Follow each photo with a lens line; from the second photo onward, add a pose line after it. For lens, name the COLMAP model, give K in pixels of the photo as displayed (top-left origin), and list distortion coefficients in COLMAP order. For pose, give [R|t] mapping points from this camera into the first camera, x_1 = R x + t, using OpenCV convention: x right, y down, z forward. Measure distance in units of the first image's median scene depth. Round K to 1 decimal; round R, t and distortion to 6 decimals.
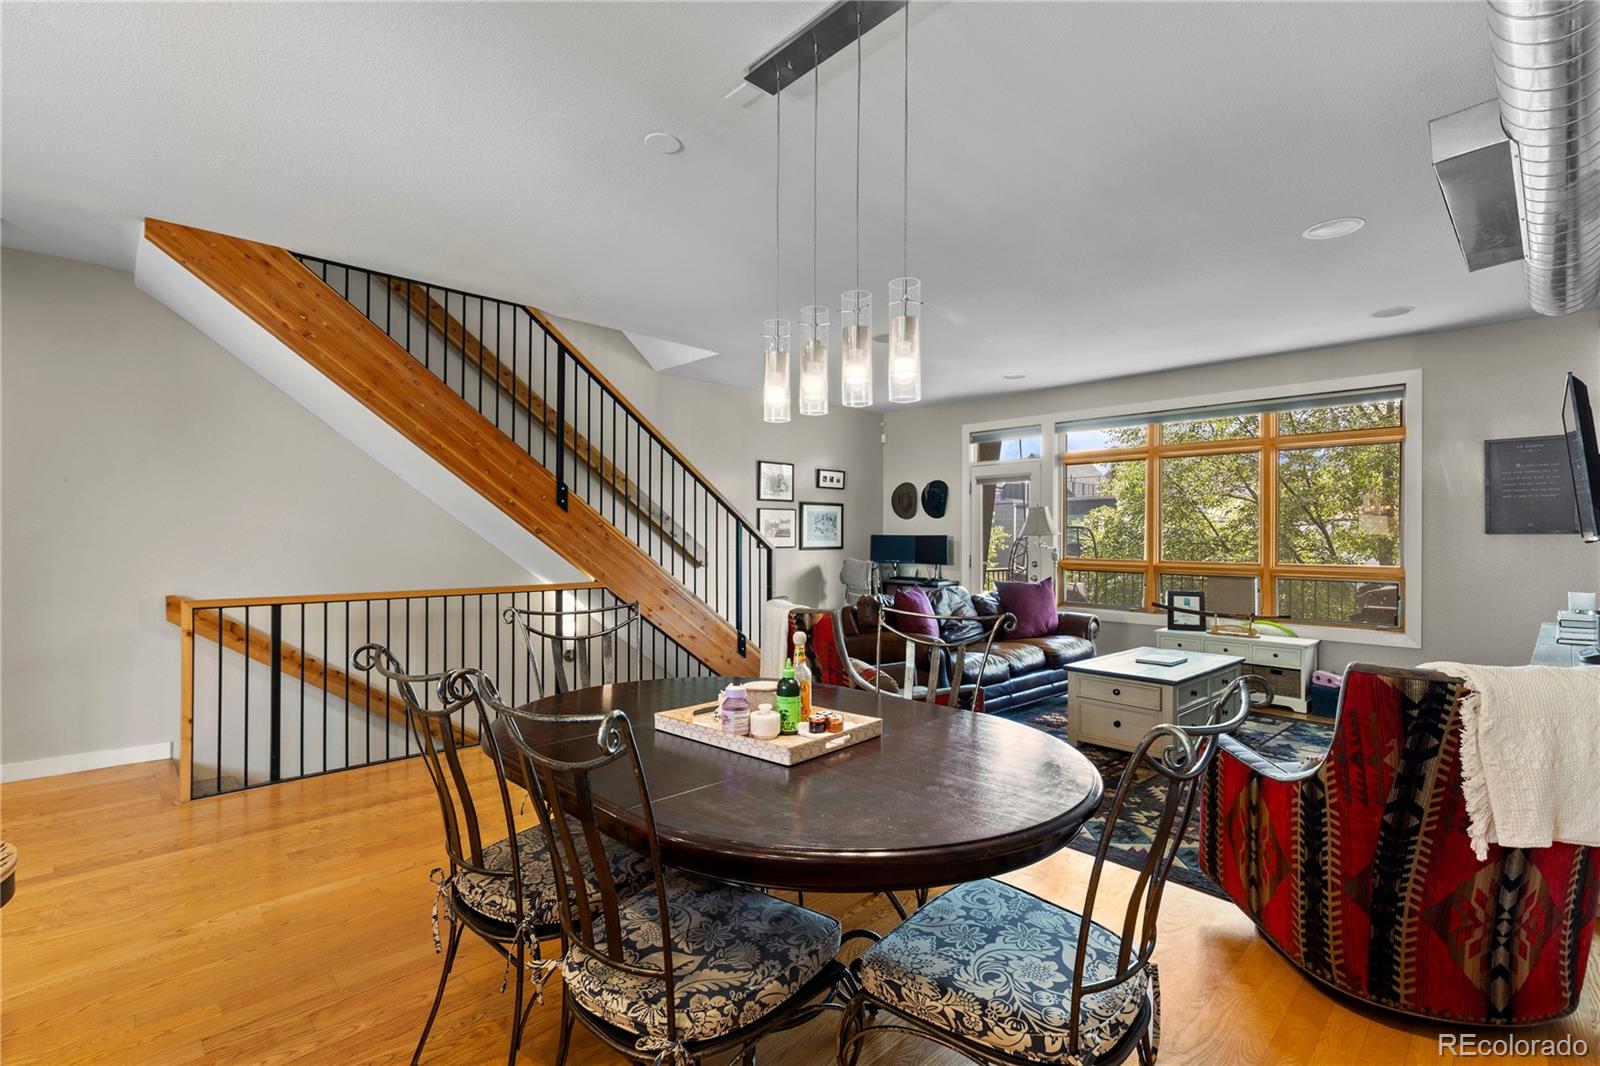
lens RADIAL K [[721.2, 0, 803.4], [0, 721.2, 534.7], [0, 0, 1]] dist [0.002147, -0.000137]
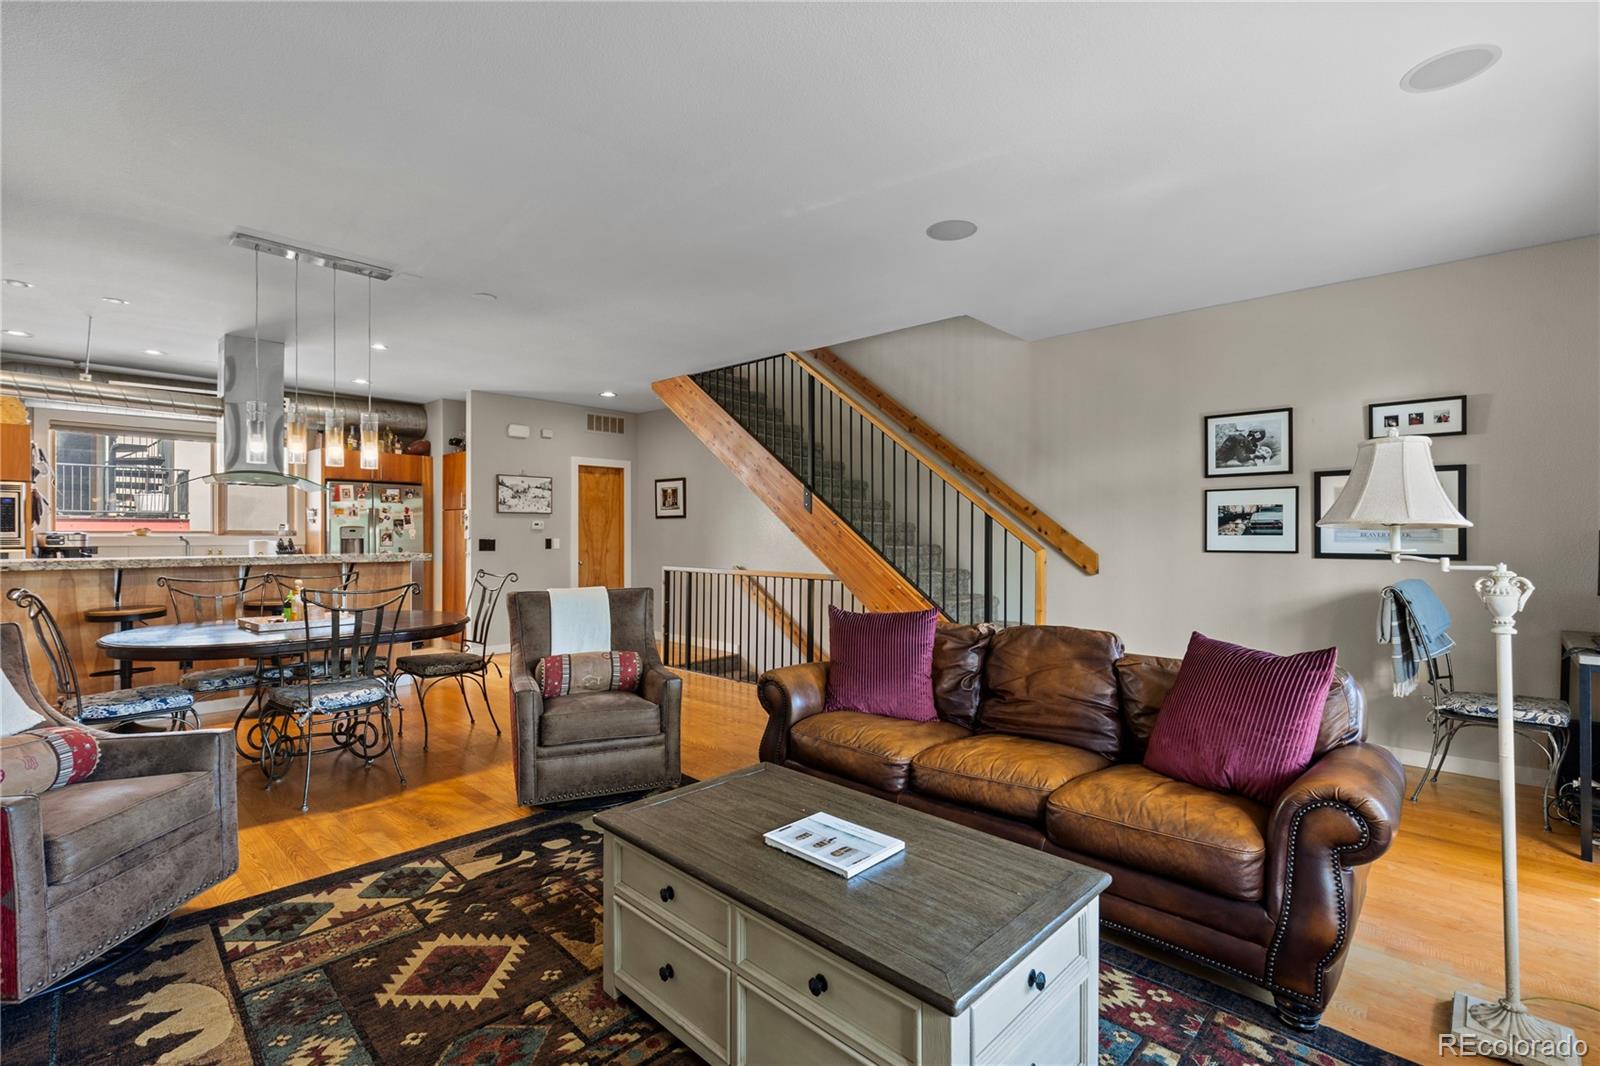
lens RADIAL K [[714.7, 0, 800.0], [0, 714.7, 533.0], [0, 0, 1]] dist [0.002478, -0.000293]
pose [[0.071596, -0.003915, -0.997426, 0.845825], [0.002457, 0.999990, -0.003749, 0.004888], [0.997431, -0.002182, 0.071605, 0.909329]]
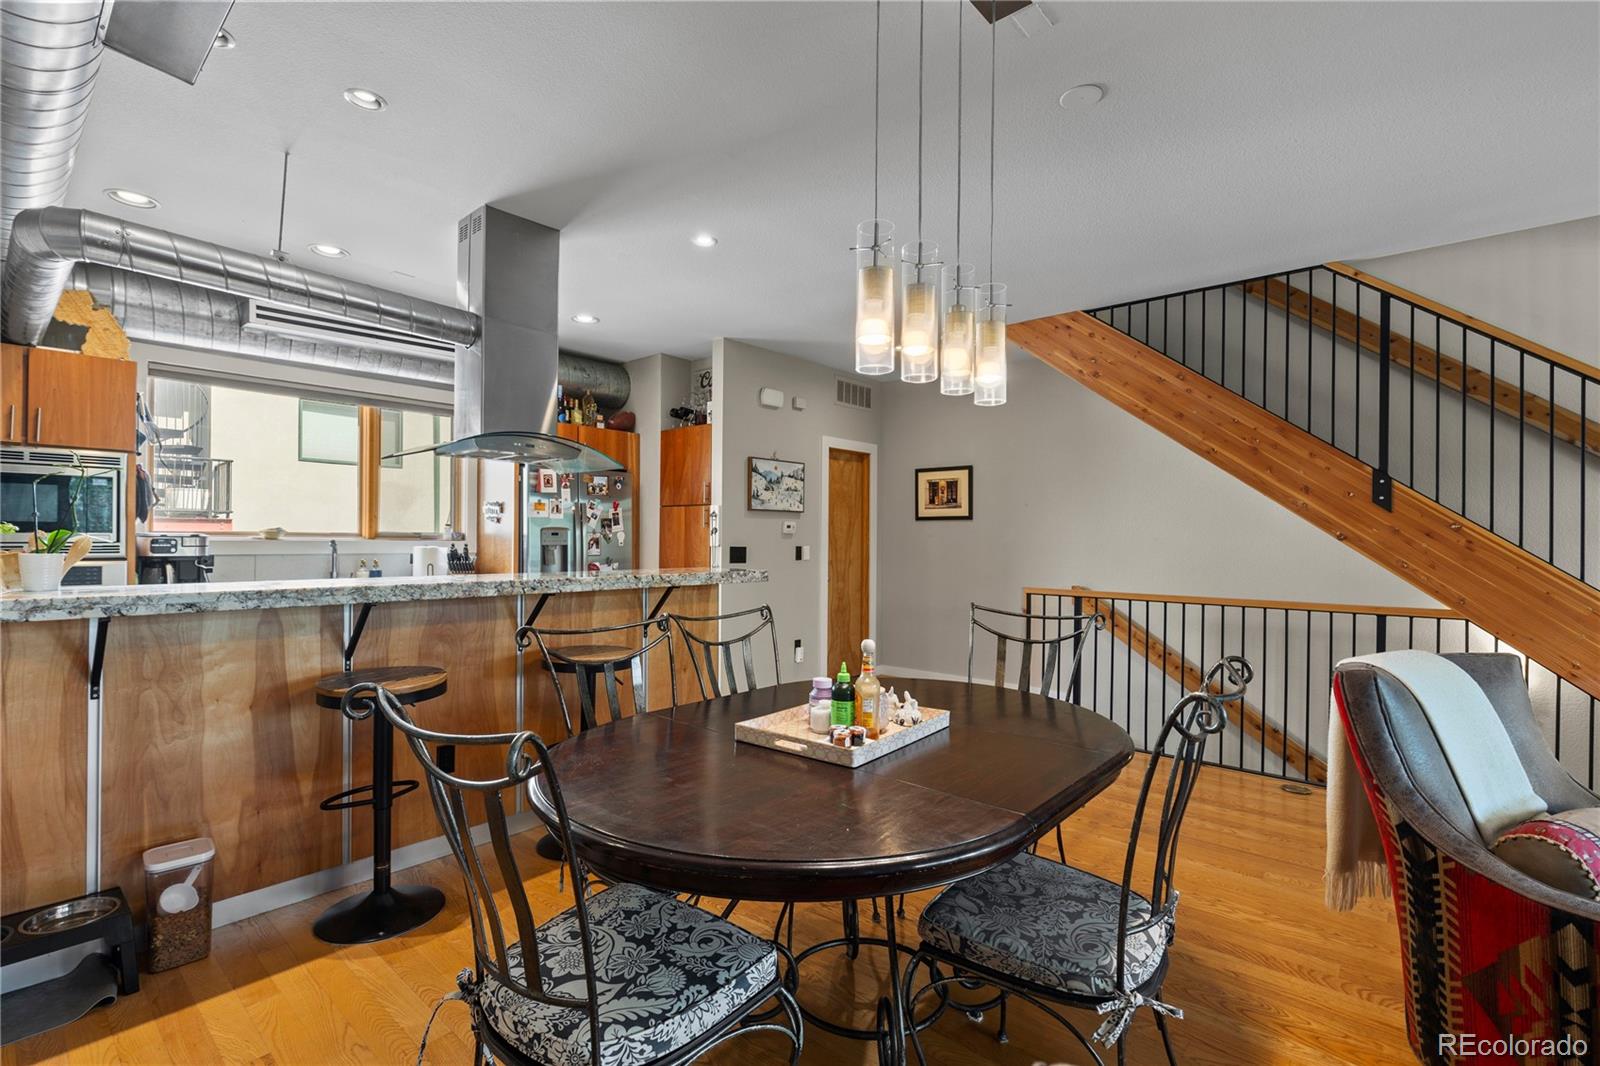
lens RADIAL K [[714.7, 0, 805.0], [0, 714.7, 540.0], [0, 0, 1]] dist [-0.004977, -0.000319]
pose [[0.100944, -0.001444, -0.994891, 0.356251], [-0.003576, 0.999992, -0.001815, 0.001778], [0.994886, 0.003741, 0.100938, 0.318836]]
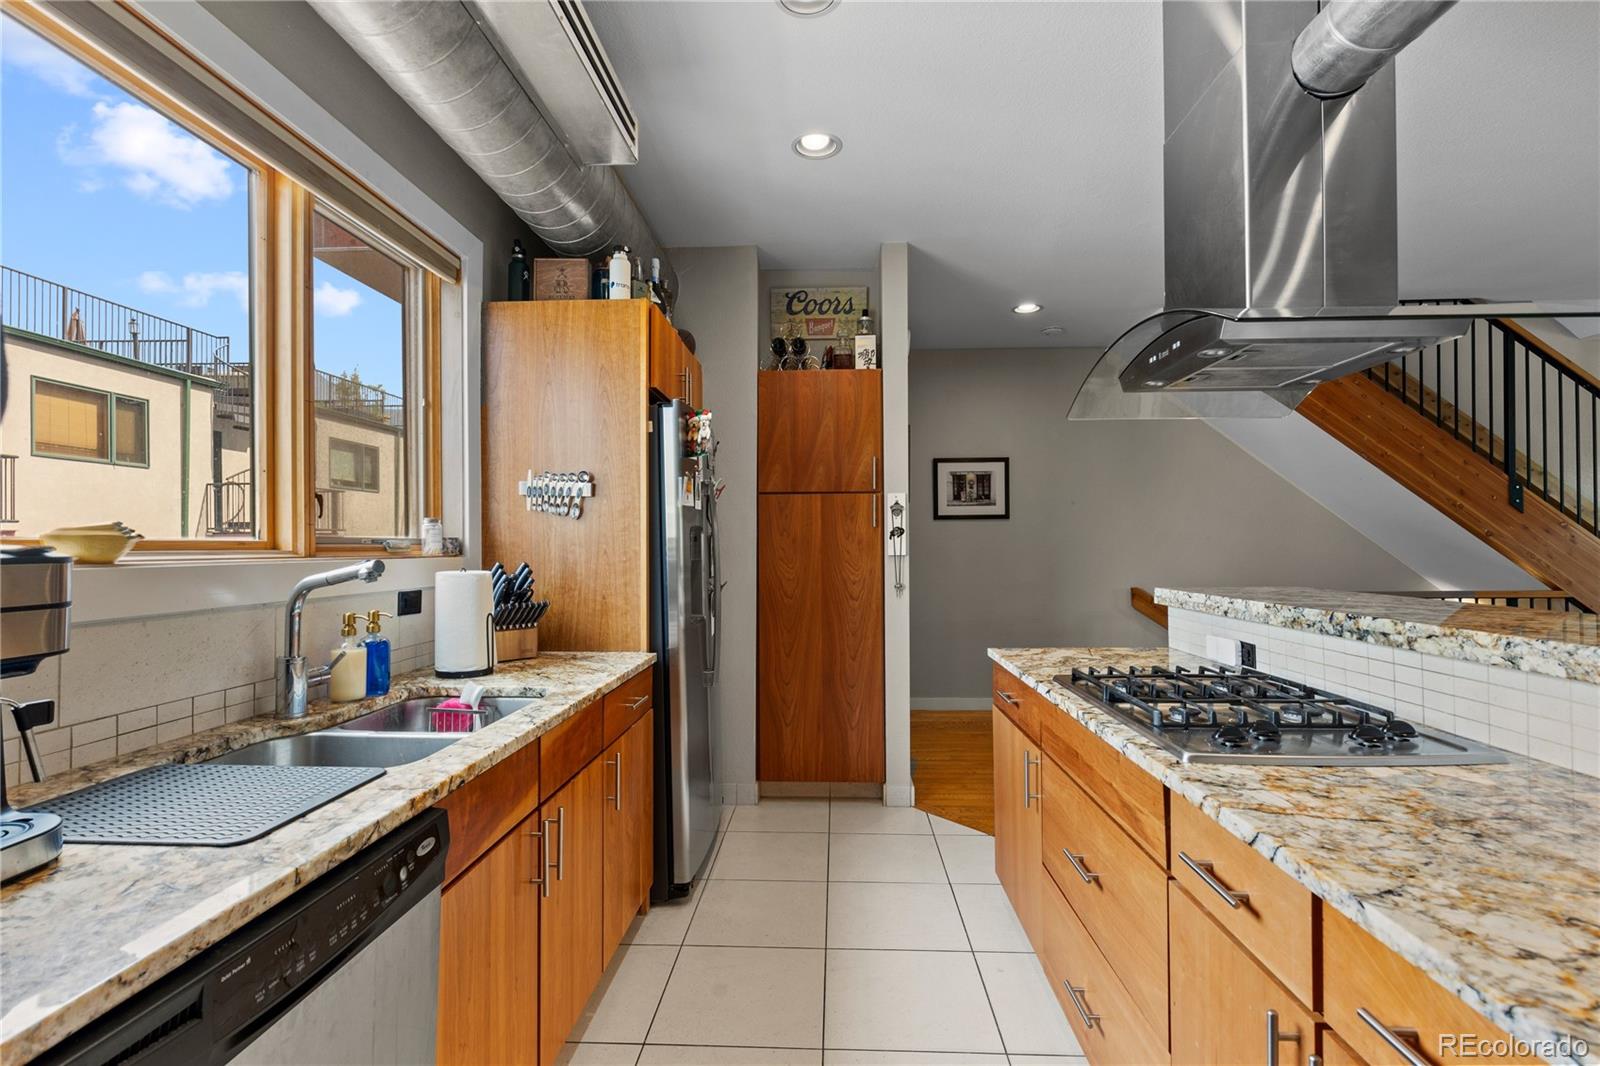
lens RADIAL K [[725.1, 0, 803.7], [0, 725.1, 534.1], [0, 0, 1]] dist [0.003580, -0.001125]
pose [[0.691138, -0.017391, -0.722513, -0.294793], [0.012241, 0.999849, -0.012357, -0.003551], [0.722619, -0.000304, 0.691247, -0.300068]]
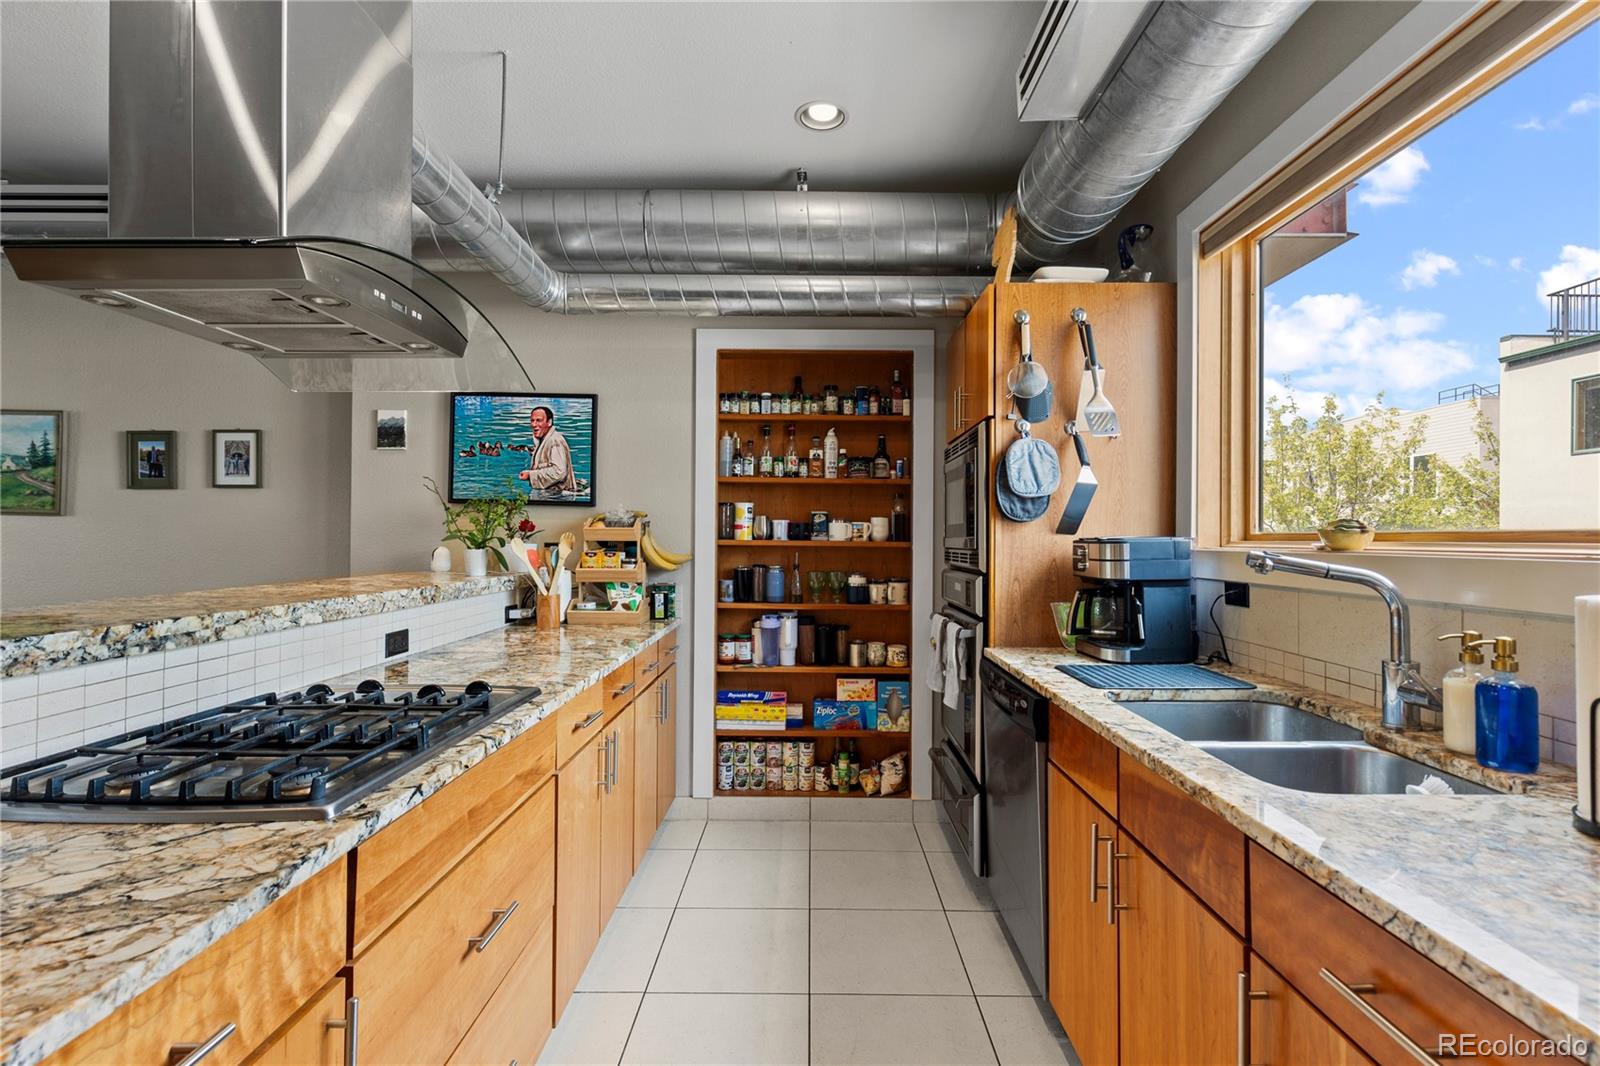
lens RADIAL K [[725.1, 0, 803.7], [0, 725.1, 534.1], [0, 0, 1]] dist [0.003580, -0.001125]
pose [[-0.718119, -0.004120, 0.695908, -0.738609], [-0.012581, 0.999896, -0.007064, -0.001172], [-0.695806, -0.013828, -0.718096, 0.154162]]
